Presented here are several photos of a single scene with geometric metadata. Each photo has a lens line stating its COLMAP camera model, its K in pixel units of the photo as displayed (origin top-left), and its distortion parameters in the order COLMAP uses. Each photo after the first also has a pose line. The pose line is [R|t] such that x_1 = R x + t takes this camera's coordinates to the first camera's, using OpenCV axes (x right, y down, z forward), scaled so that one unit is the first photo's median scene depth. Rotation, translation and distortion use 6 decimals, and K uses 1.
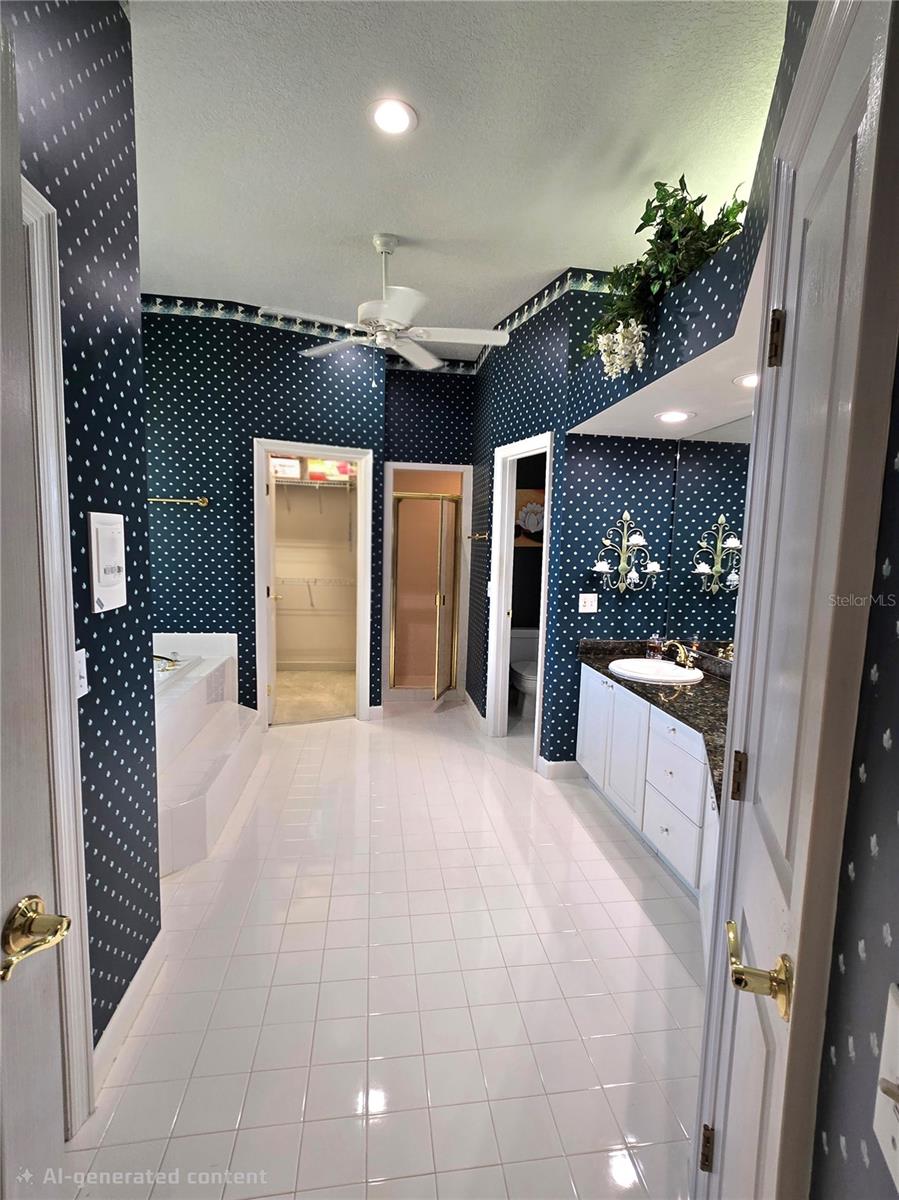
lens RADIAL K [[573.5, 0, 449.5], [0, 573.5, 600.0], [0, 0, 1]] dist [-0.000026, -0.000258]
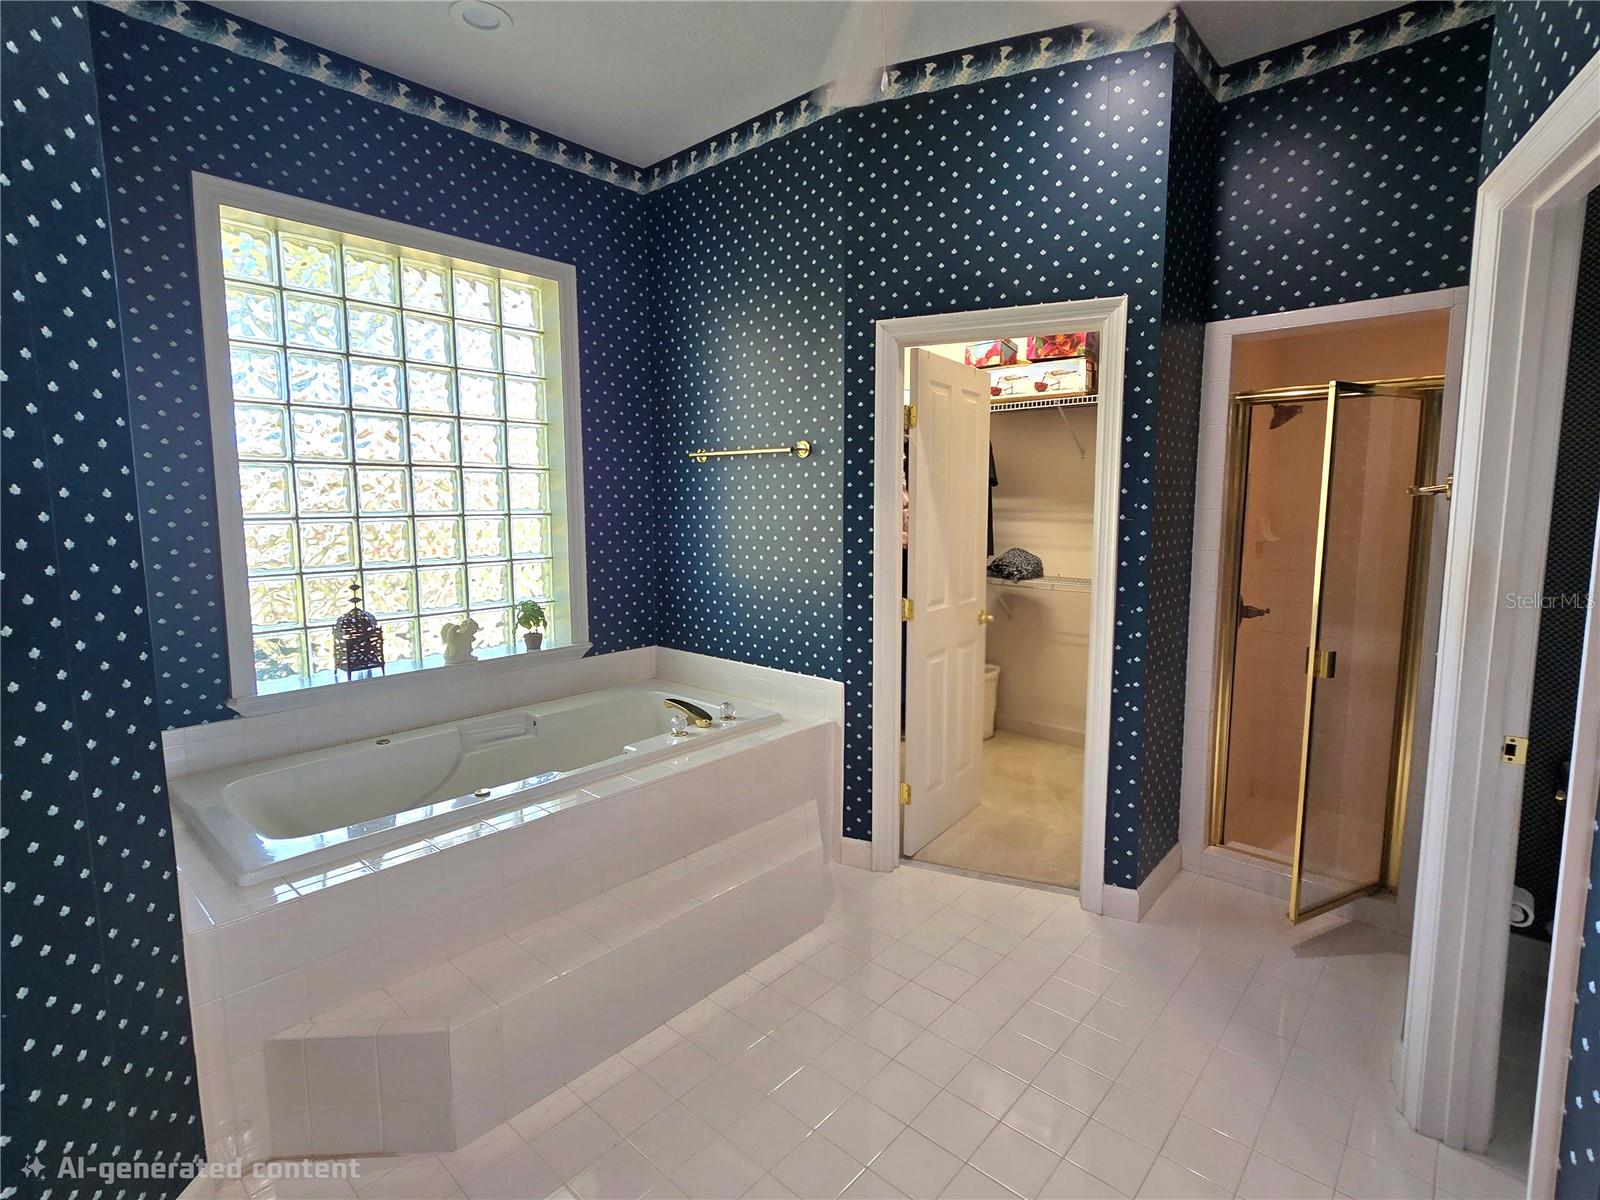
lens RADIAL K [[764.6, 0, 799.8], [0, 764.6, 588.7], [0, 0, 1]] dist [-0.000026, -0.000258]
pose [[0.652824, 0.051163, -0.755780, 0.153223], [-0.056065, 0.998243, 0.019149, -0.042986], [0.755432, 0.029871, 0.654546, 0.469624]]
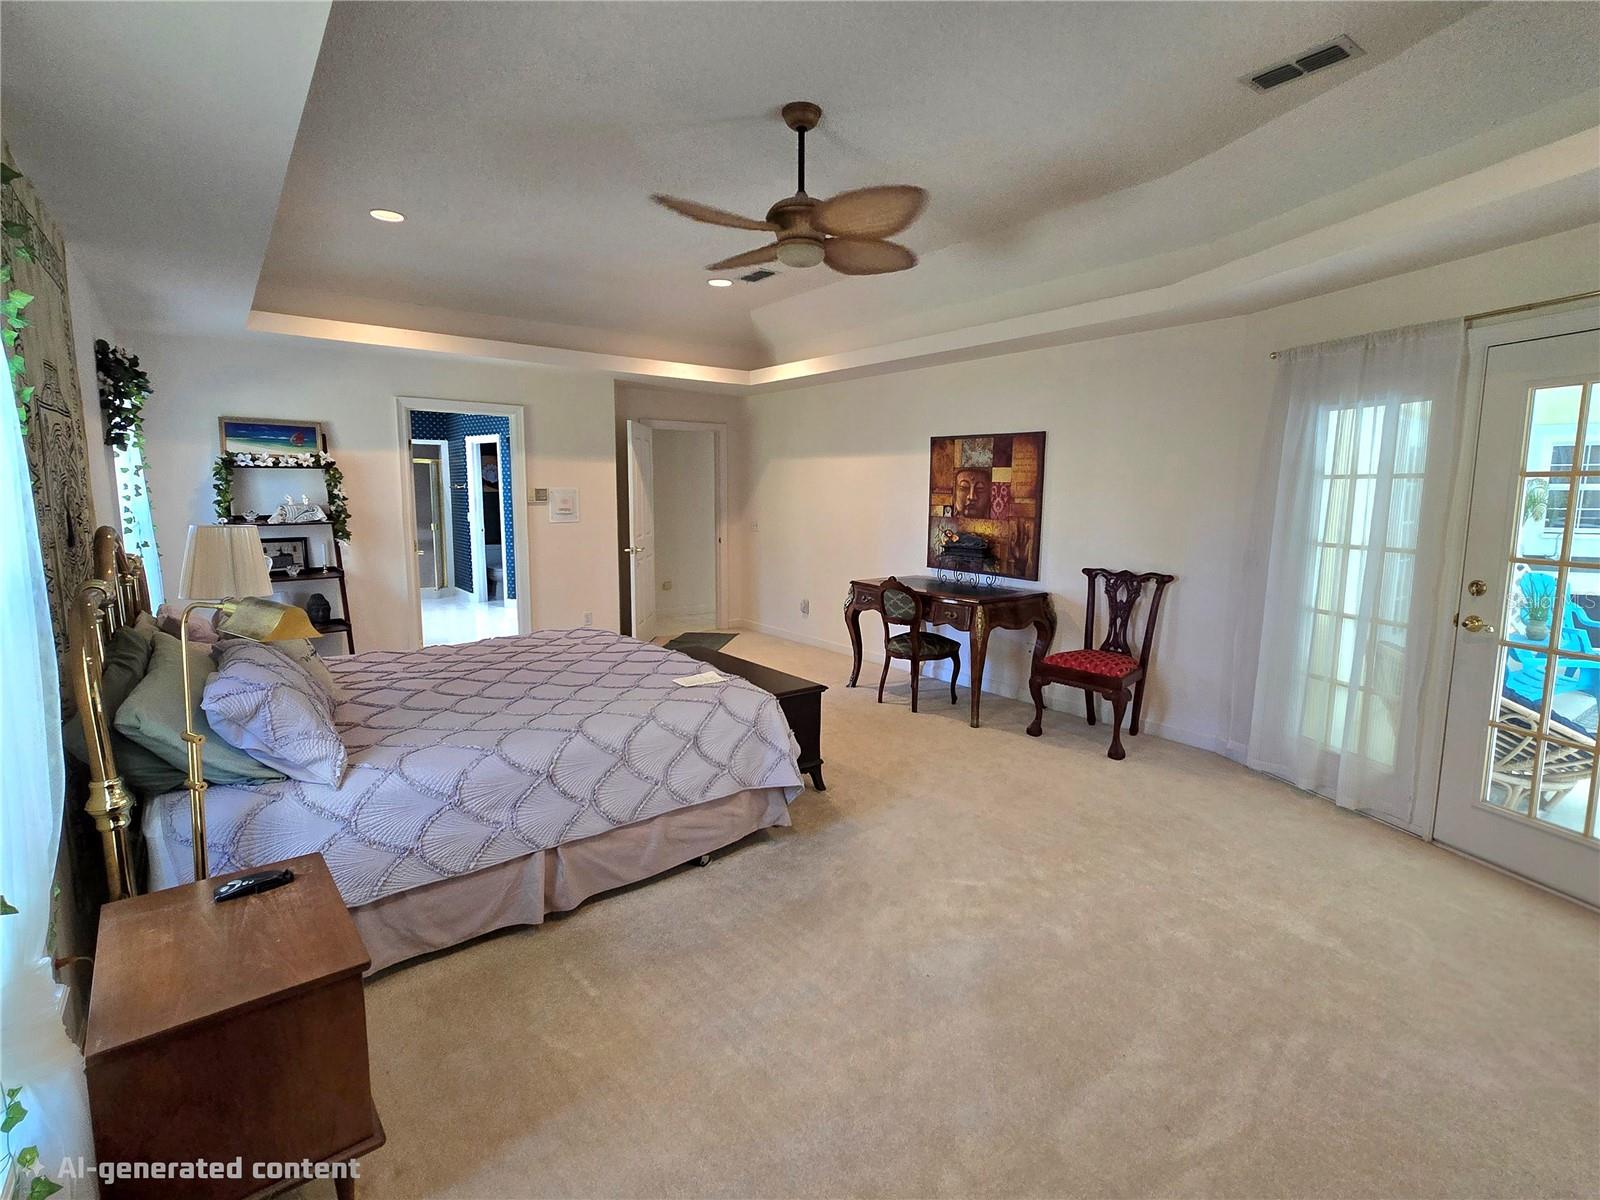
lens RADIAL K [[764.6, 0, 799.8], [0, 764.6, 588.7], [0, 0, 1]] dist [-0.000026, -0.000258]
pose [[0.863199, -0.090075, 0.496764, -0.225124], [0.076967, 0.995933, 0.046845, 0.159762], [-0.498963, -0.002202, 0.866621, -1.434497]]
